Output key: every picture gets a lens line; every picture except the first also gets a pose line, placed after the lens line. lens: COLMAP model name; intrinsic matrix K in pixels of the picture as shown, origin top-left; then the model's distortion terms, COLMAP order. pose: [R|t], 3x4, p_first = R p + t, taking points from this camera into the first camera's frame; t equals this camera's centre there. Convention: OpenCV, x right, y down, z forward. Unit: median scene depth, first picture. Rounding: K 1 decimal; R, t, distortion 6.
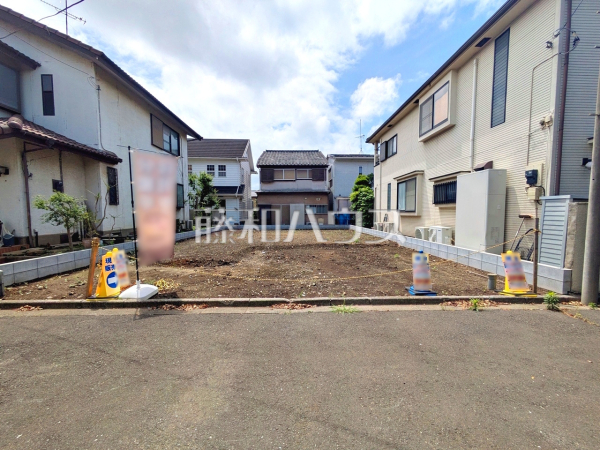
lens RADIAL K [[238.2, 0, 301.3], [0, 238.2, 224.0], [0, 0, 1]] dist [0.002292, 0.002036]
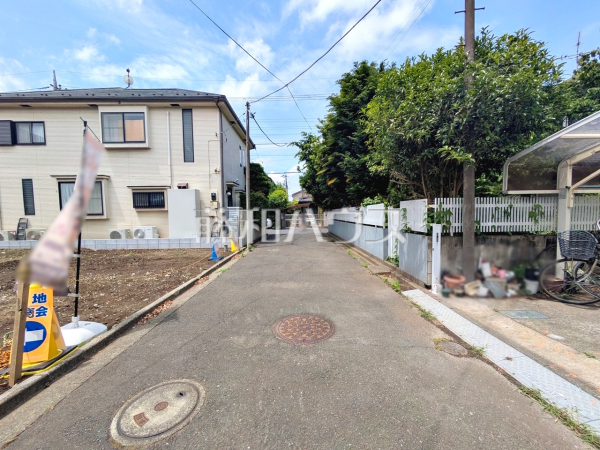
lens RADIAL K [[238.2, 0, 300.8], [0, 238.2, 225.2], [0, 0, 1]] dist [0.002292, 0.002036]
pose [[0.017538, -0.050107, 0.998590, -0.580891], [0.059005, 0.997055, 0.048994, -0.007477], [-0.998104, 0.058062, 0.020443, 0.146680]]
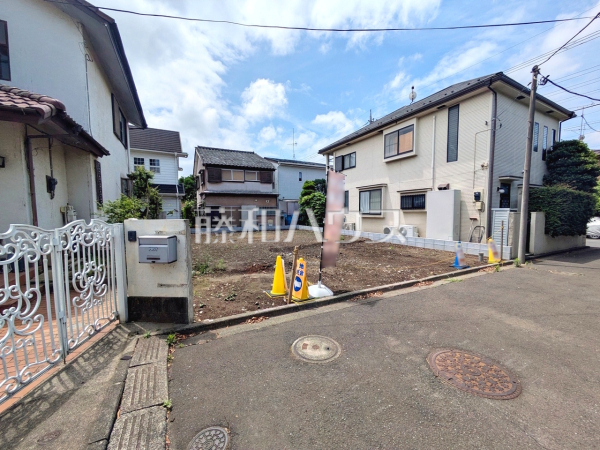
lens RADIAL K [[238.2, 0, 302.2], [0, 238.2, 226.5], [0, 0, 1]] dist [0.002292, 0.002036]
pose [[0.896803, -0.029927, 0.441416, -0.547546], [0.023515, 0.999524, 0.019991, -0.023484], [-0.441804, -0.007548, 0.897080, 0.003776]]
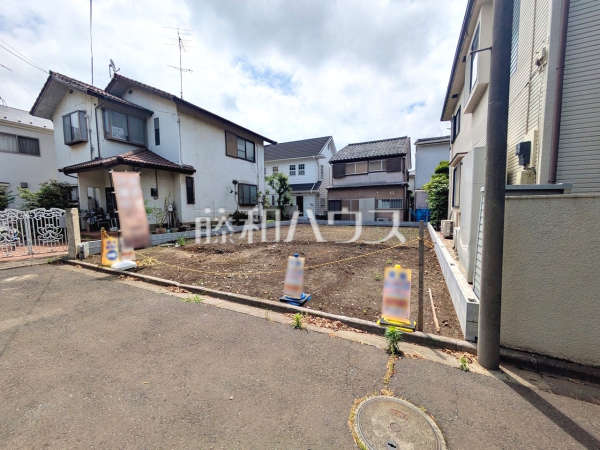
lens RADIAL K [[238.2, 0, 301.3], [0, 238.2, 225.6], [0, 0, 1]] dist [0.002292, 0.002036]
pose [[0.875861, 0.030200, -0.481618, 0.444254], [-0.015177, 0.999270, 0.035059, -0.014277], [0.482325, -0.023397, 0.875680, 0.100406]]
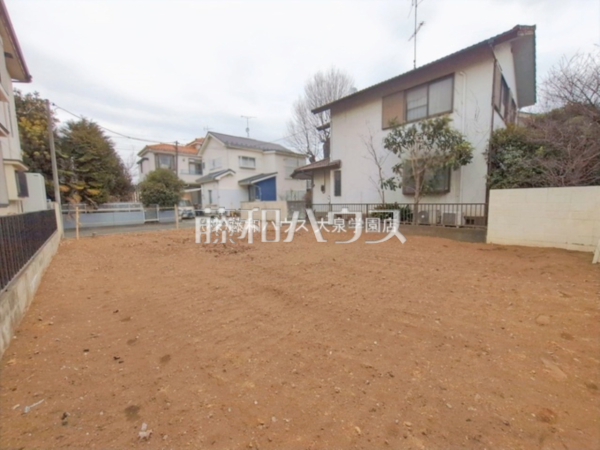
lens RADIAL K [[238.2, 0, 302.3], [0, 238.2, 226.4], [0, 0, 1]] dist [0.002292, 0.002036]
pose [[-0.760194, 0.081539, -0.644559, 0.368027], [-0.011596, 0.990232, 0.138944, -0.097270], [0.649592, 0.113099, -0.751823, 2.032391]]
